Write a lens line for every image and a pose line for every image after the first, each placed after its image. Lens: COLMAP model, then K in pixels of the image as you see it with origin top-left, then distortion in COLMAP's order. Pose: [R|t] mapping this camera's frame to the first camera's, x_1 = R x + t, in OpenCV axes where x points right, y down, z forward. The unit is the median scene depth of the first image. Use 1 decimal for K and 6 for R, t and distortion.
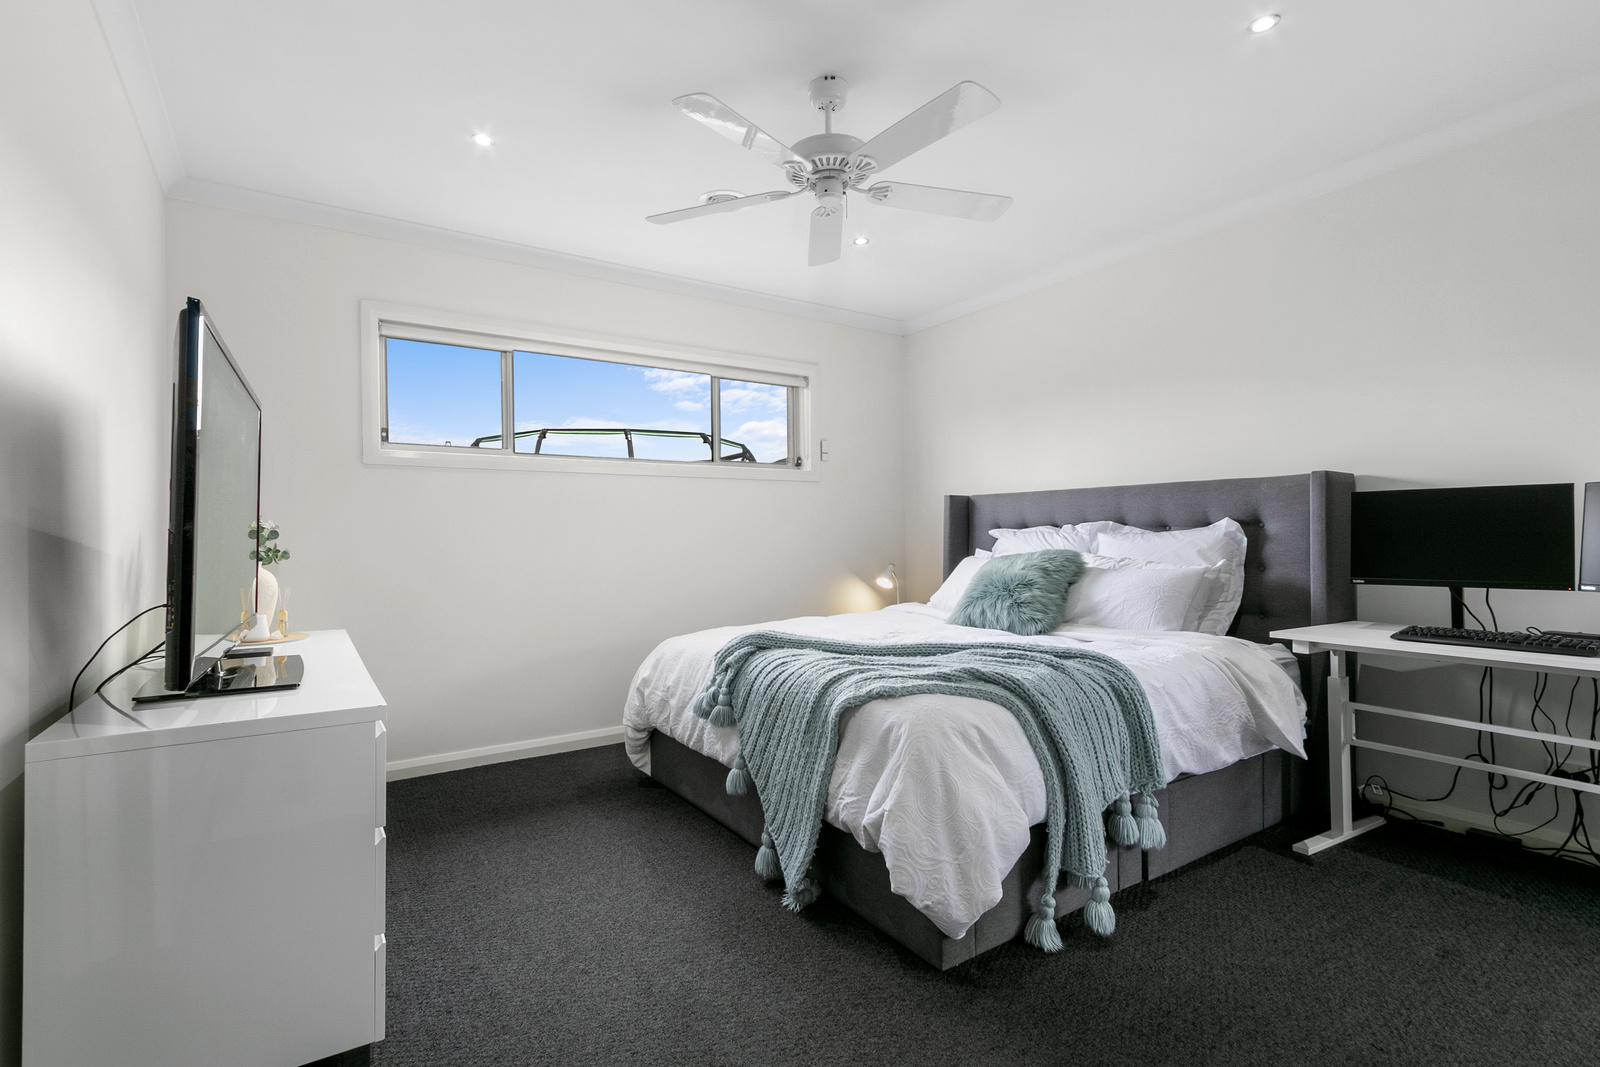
lens RADIAL K [[727.7, 0, 787.7], [0, 727.7, 533.7], [0, 0, 1]] dist [0.003587, 0.000394]
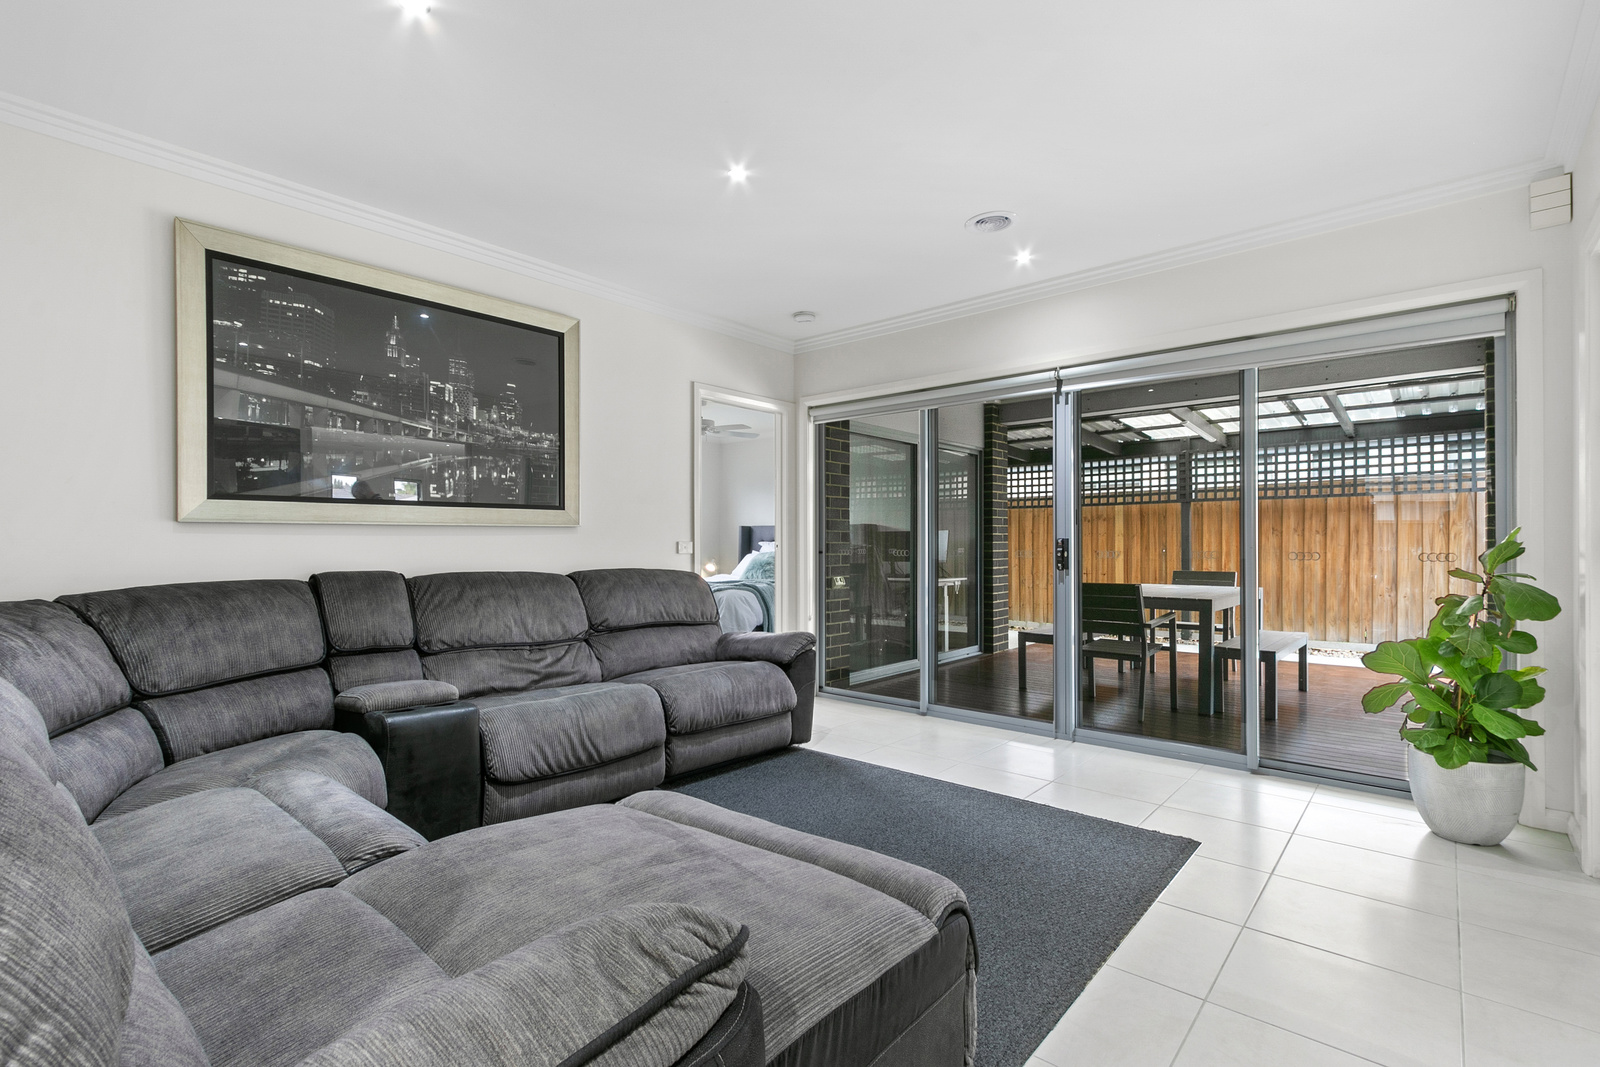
lens RADIAL K [[733.9, 0, 780.0], [0, 733.9, 556.2], [0, 0, 1]] dist [0.001744, 0.000099]
pose [[0.966188, -0.000494, 0.257838, -0.272787], [-0.007077, 0.999571, 0.028436, -0.028967], [-0.257741, -0.029299, 0.965770, -1.350305]]
